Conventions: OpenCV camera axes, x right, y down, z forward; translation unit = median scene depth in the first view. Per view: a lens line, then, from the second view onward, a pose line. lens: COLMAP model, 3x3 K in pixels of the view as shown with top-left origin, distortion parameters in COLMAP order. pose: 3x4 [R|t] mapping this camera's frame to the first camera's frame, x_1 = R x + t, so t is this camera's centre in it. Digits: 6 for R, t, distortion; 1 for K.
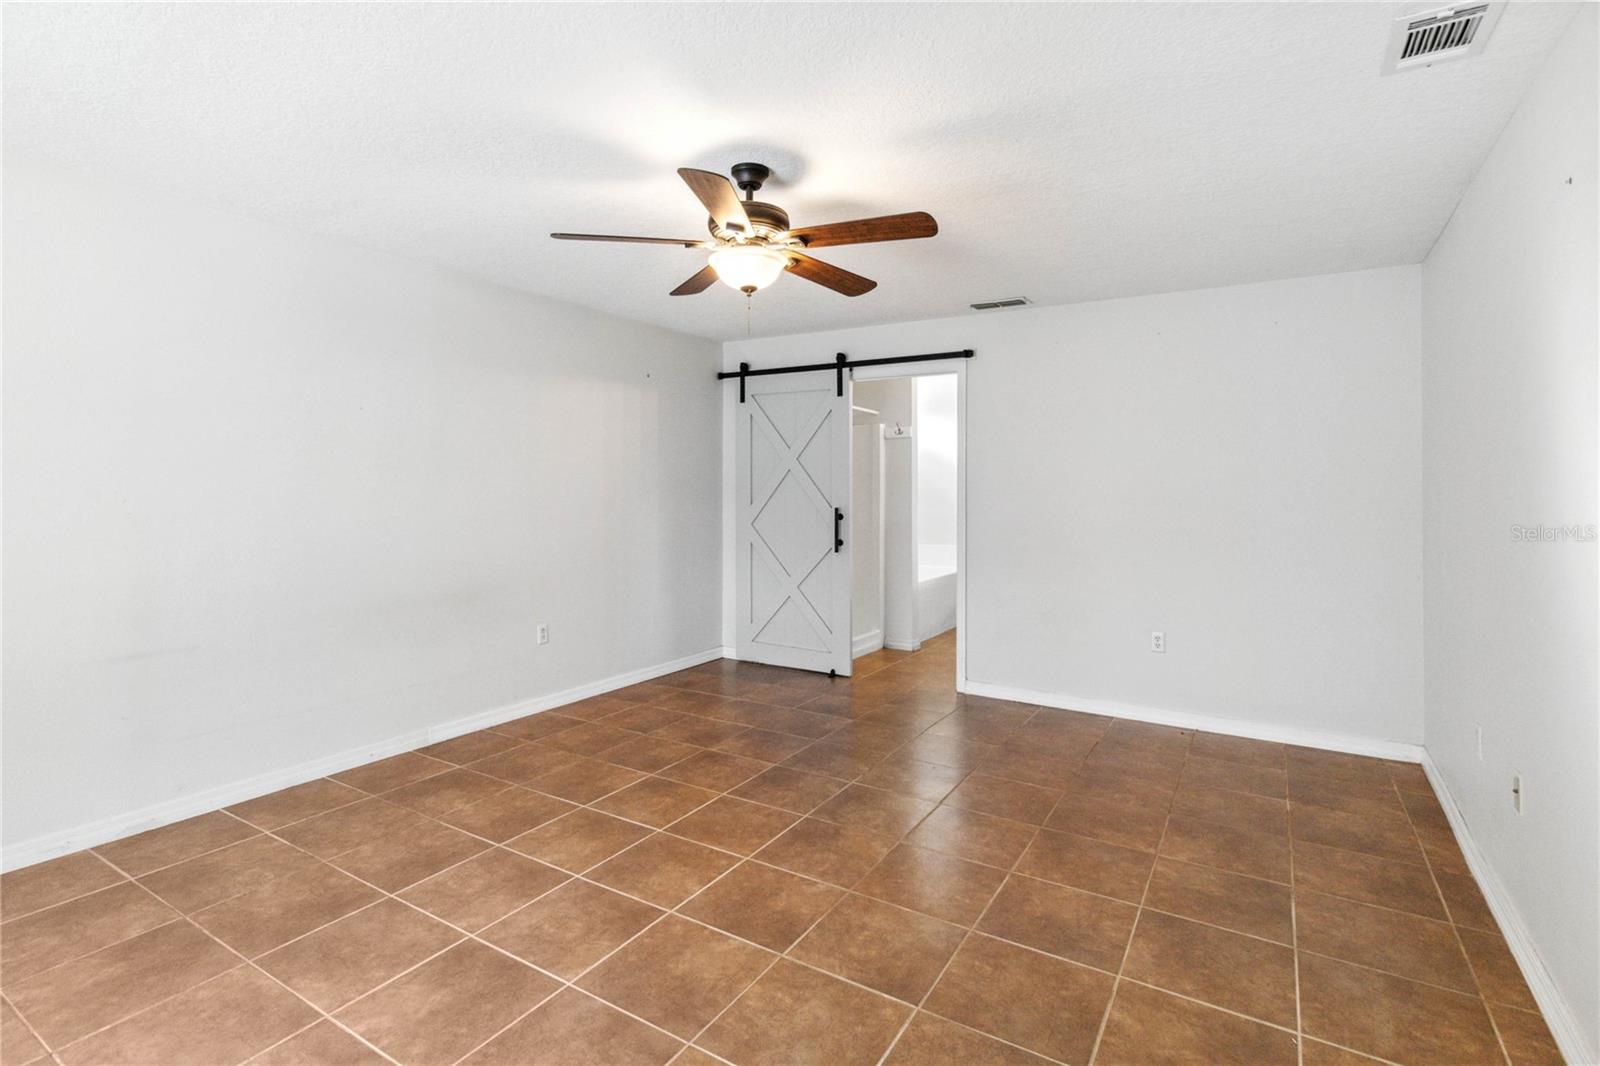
lens RADIAL K [[745.3, 0, 801.0], [0, 745.3, 494.5], [0, 0, 1]] dist [-0.000552, 0.000957]
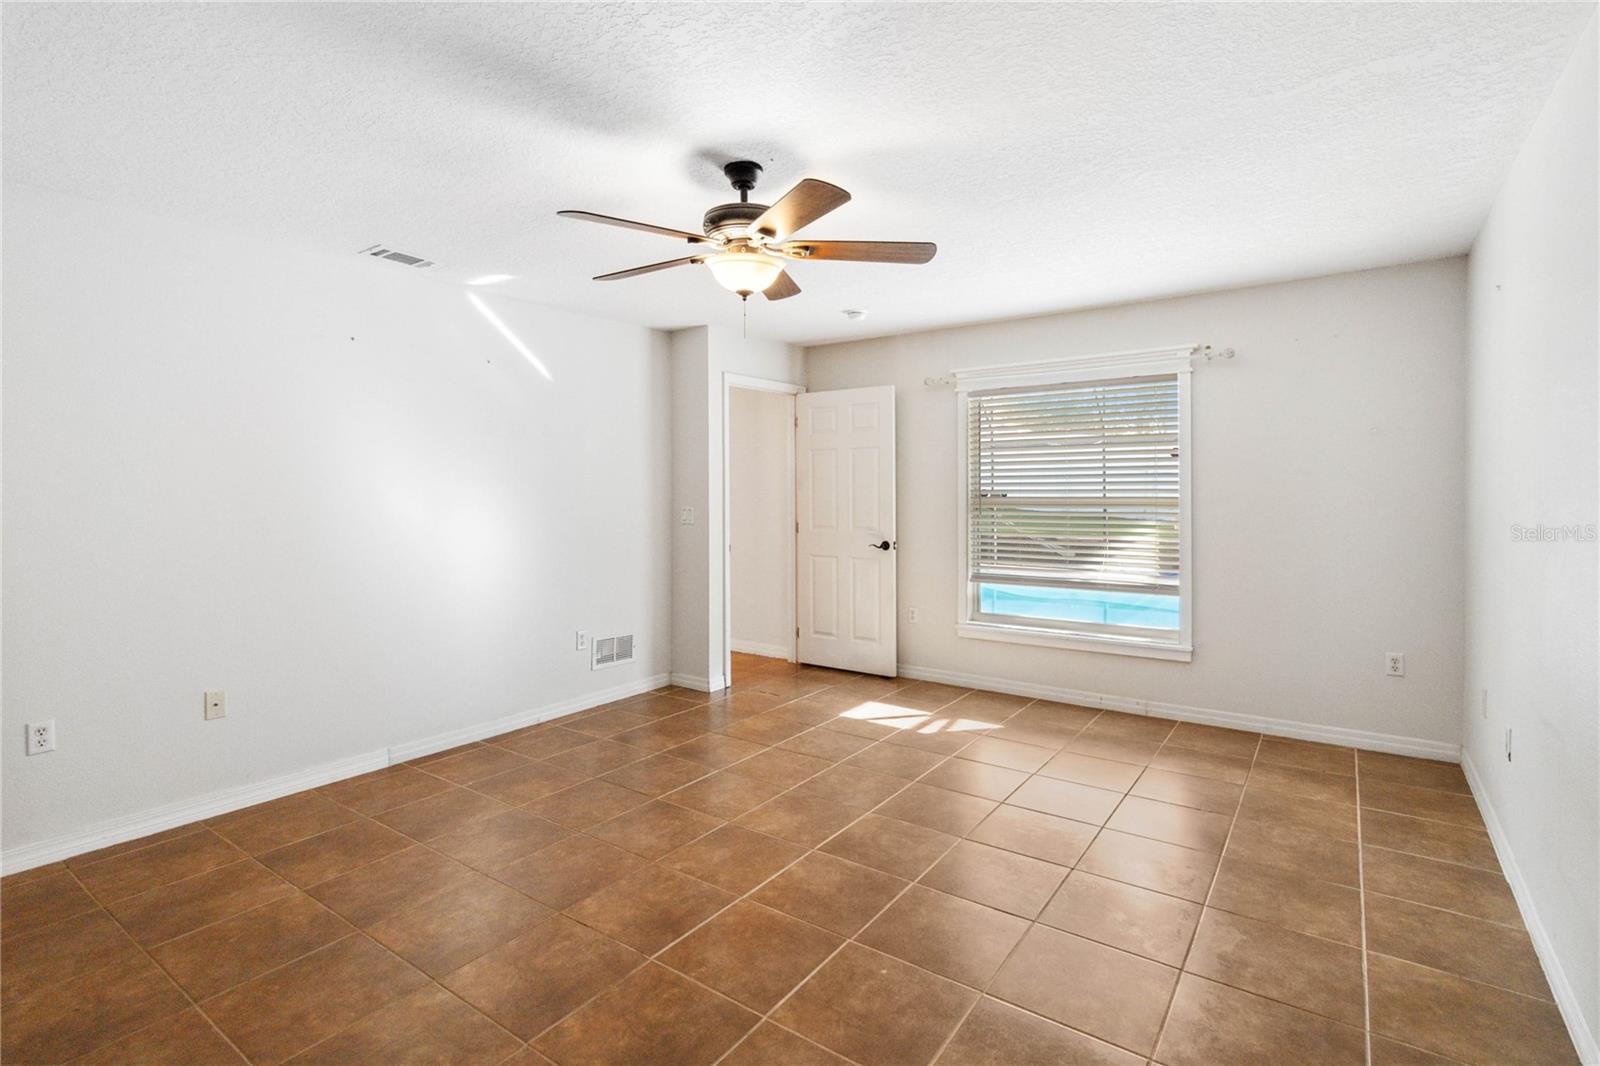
lens RADIAL K [[745.3, 0, 801.0], [0, 745.3, 494.5], [0, 0, 1]] dist [-0.000552, 0.000957]
pose [[-0.997324, -0.005384, 0.072912, -0.213869], [-0.003858, 0.999771, 0.021050, -0.028882], [-0.073009, 0.020713, -0.997116, 1.952543]]
